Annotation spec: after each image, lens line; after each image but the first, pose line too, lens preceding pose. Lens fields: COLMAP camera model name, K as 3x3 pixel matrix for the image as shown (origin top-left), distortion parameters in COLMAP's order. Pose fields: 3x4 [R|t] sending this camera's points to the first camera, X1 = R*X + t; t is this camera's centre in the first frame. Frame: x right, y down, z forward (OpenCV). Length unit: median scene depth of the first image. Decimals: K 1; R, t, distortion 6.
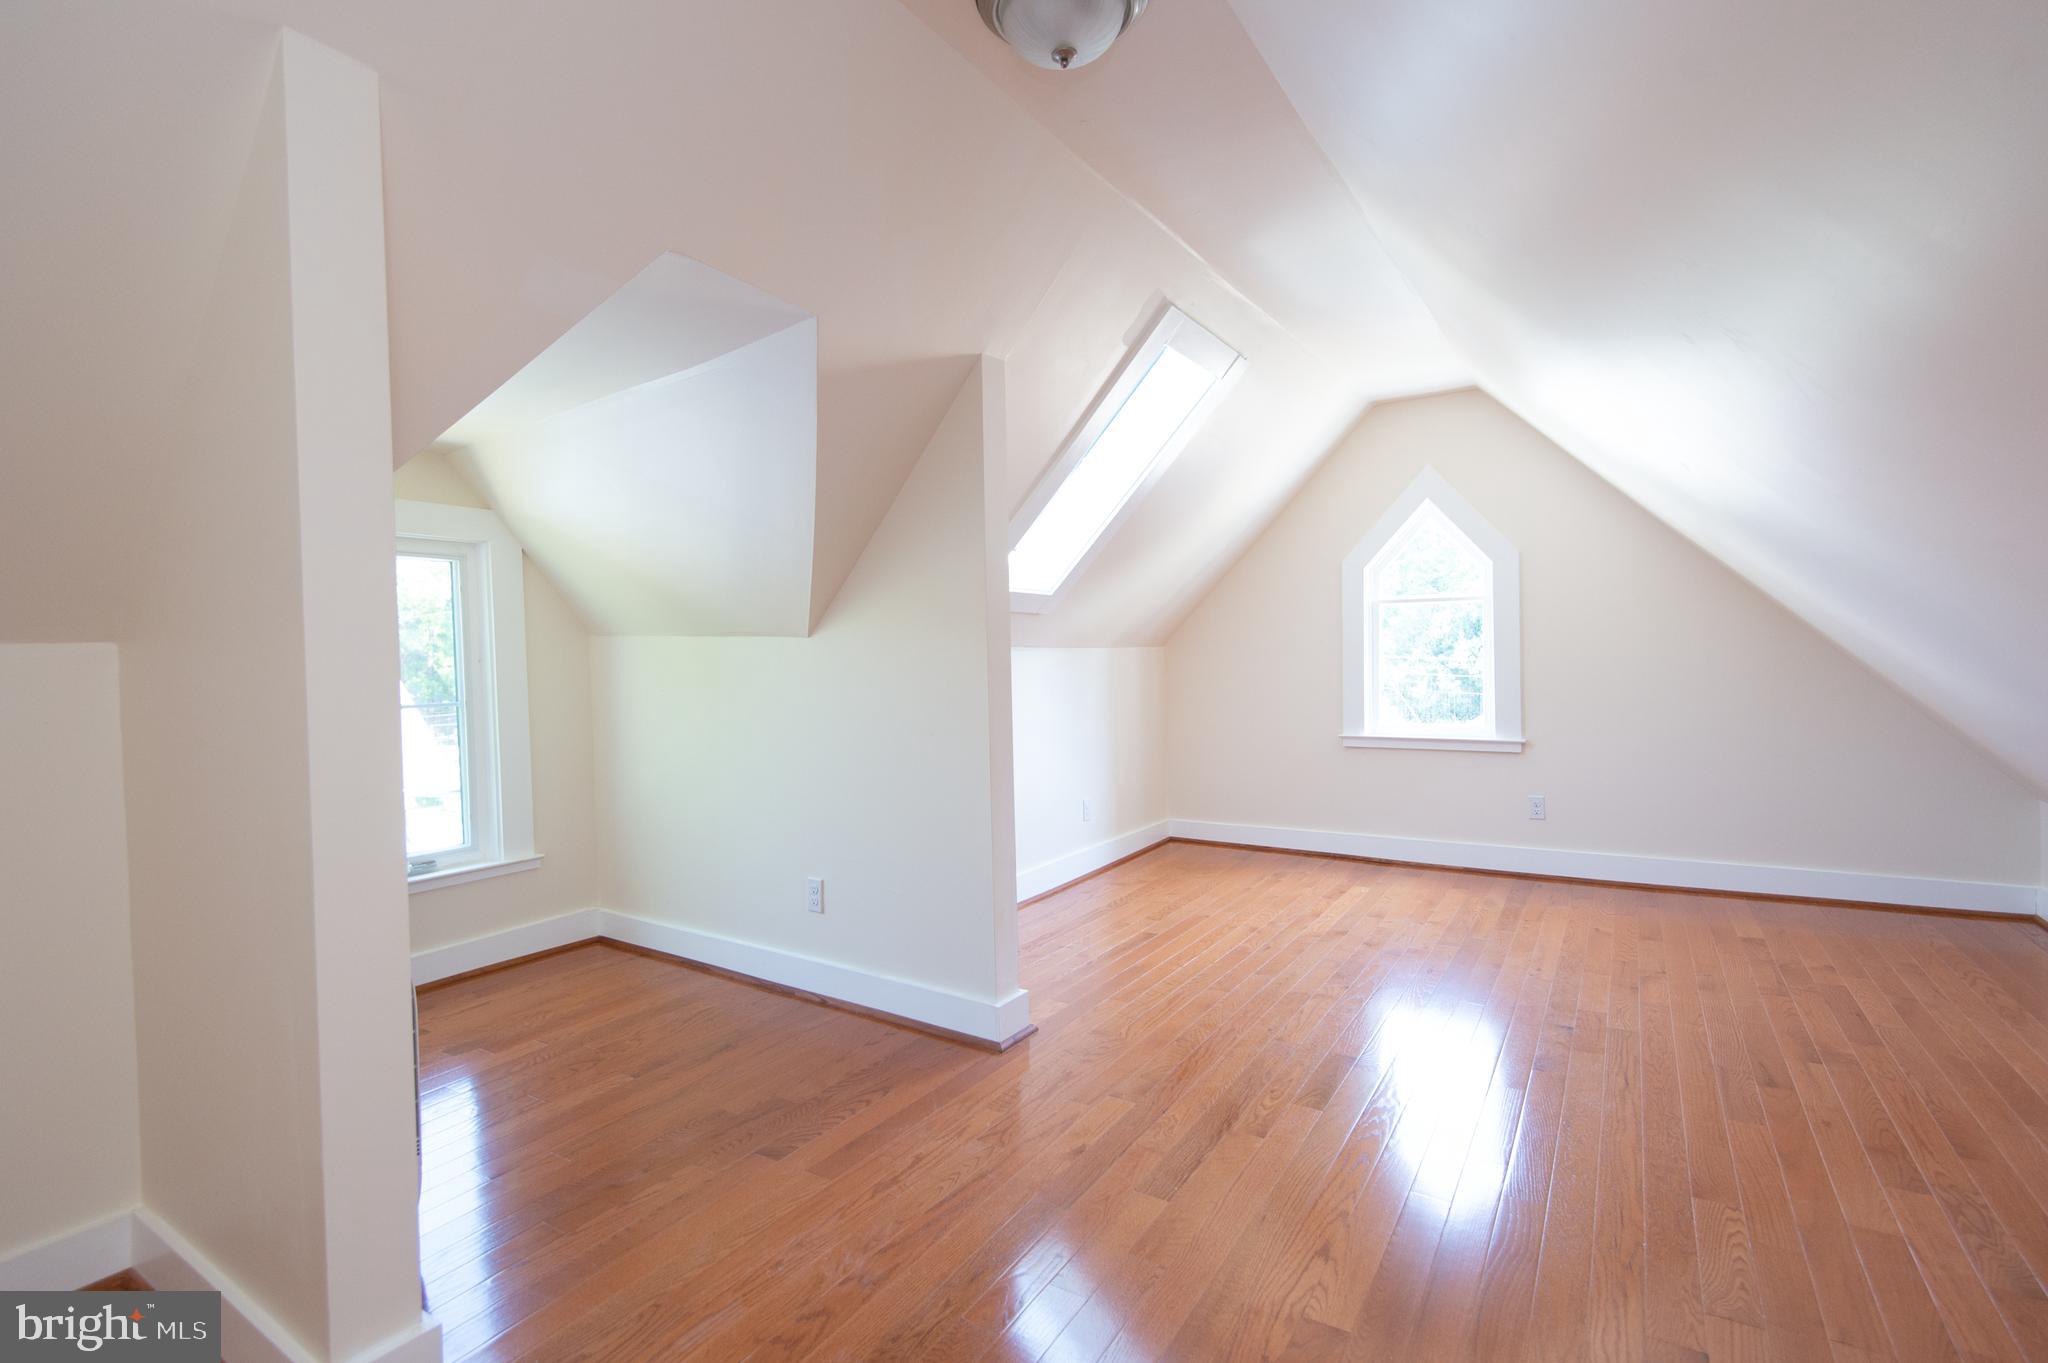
lens RADIAL K [[956.9, 0, 1024.0], [0, 956.9, 681.5], [0, 0, 1]] dist [0.040675, -0.023450]
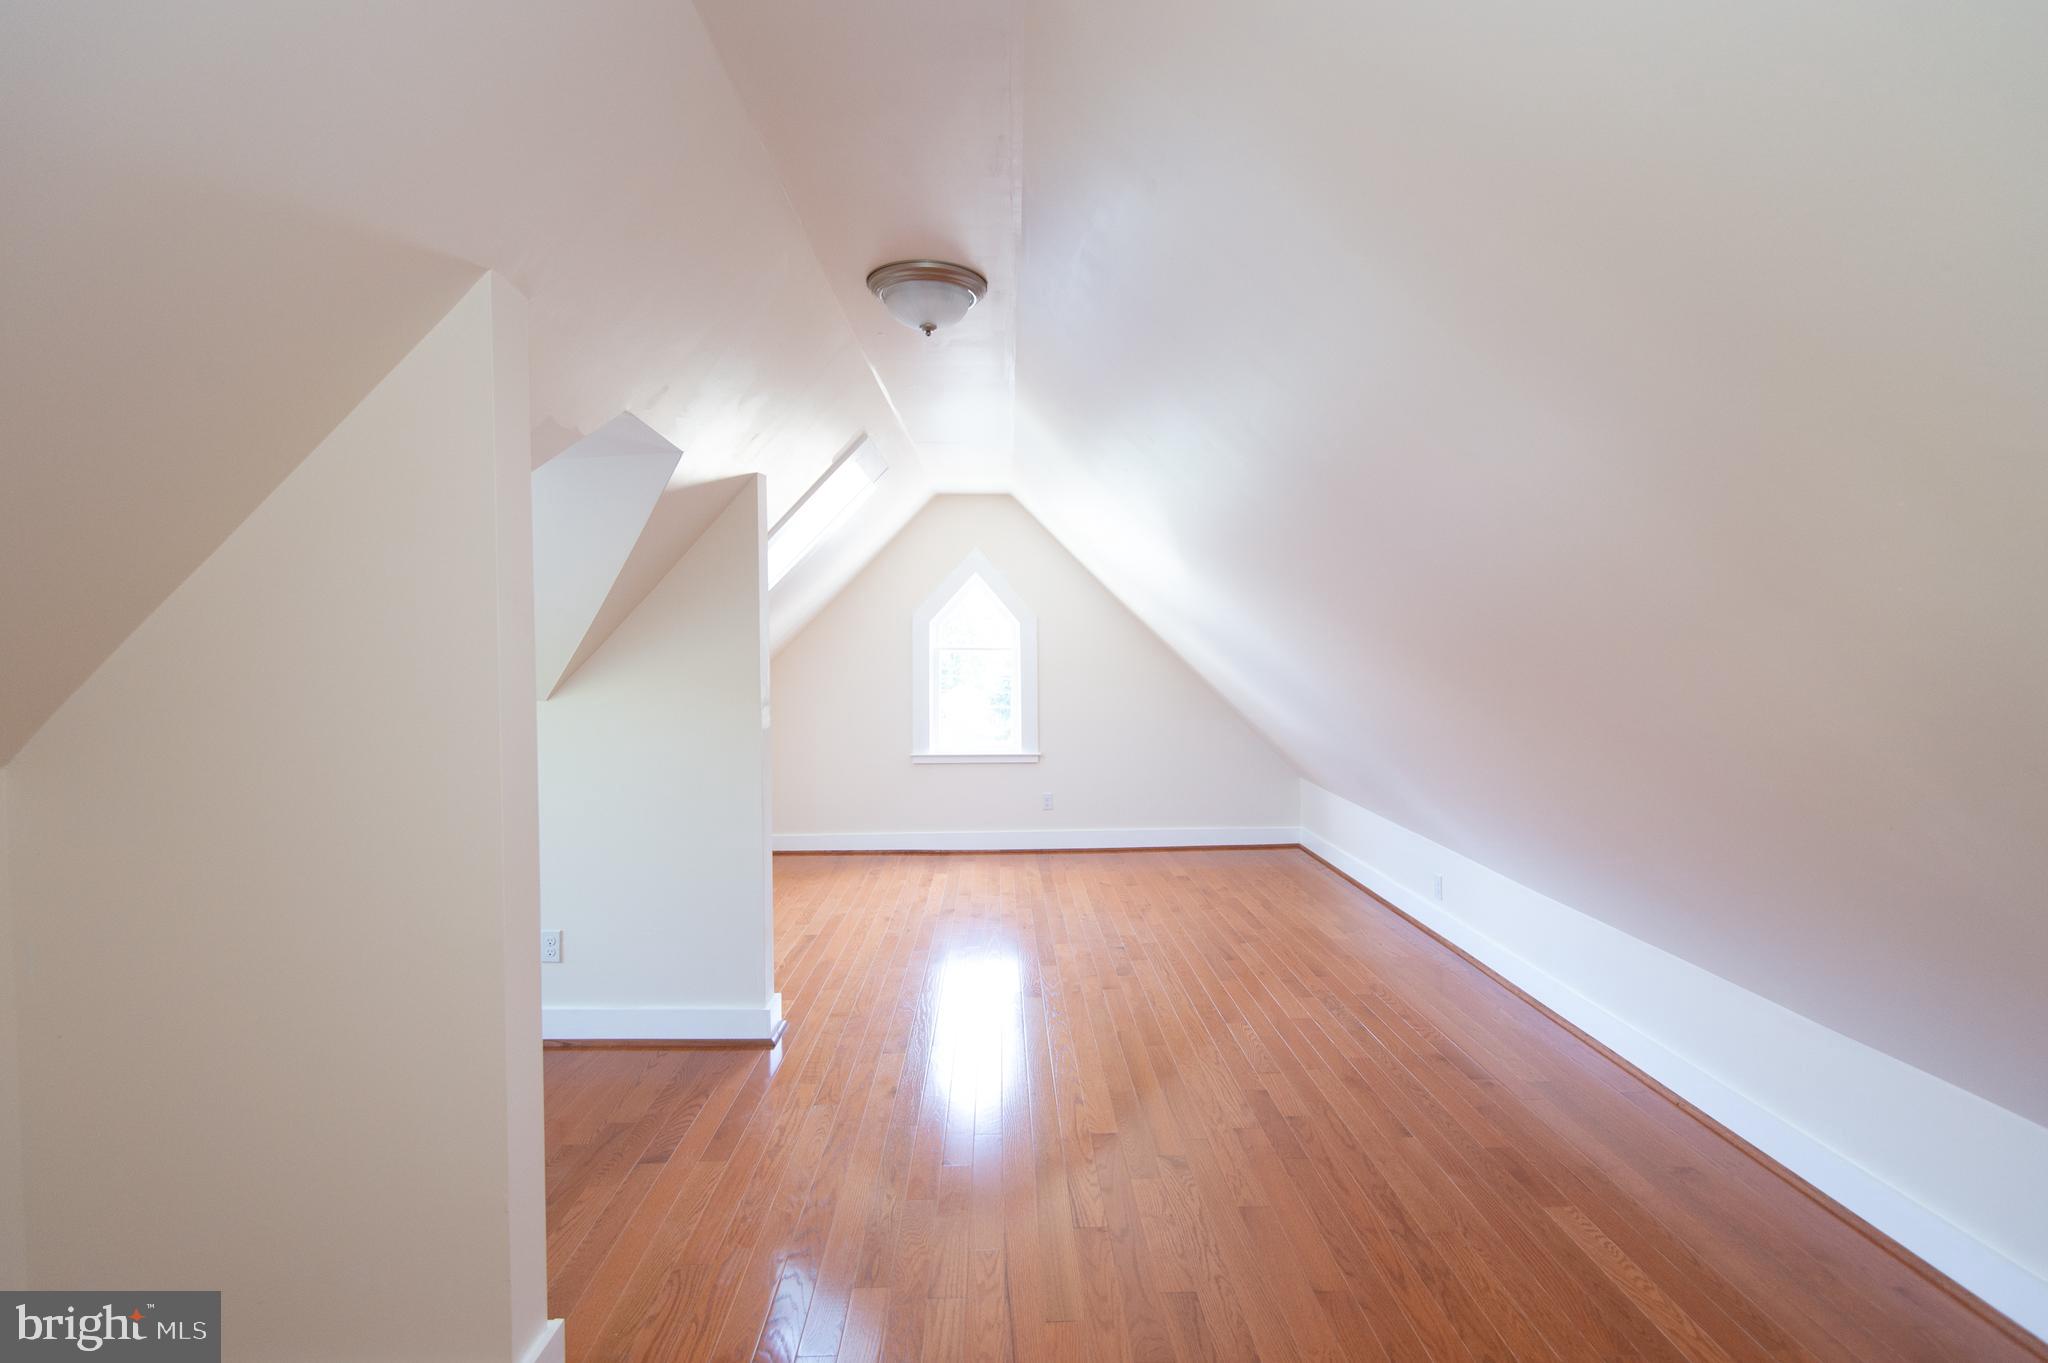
lens RADIAL K [[956.9, 0, 1024.0], [0, 956.9, 681.5], [0, 0, 1]] dist [0.040675, -0.023450]
pose [[0.823065, -0.005348, 0.567921, -0.316307], [0.000244, 0.999959, 0.009063, -0.062107], [-0.567946, -0.007320, 0.823033, -0.130862]]
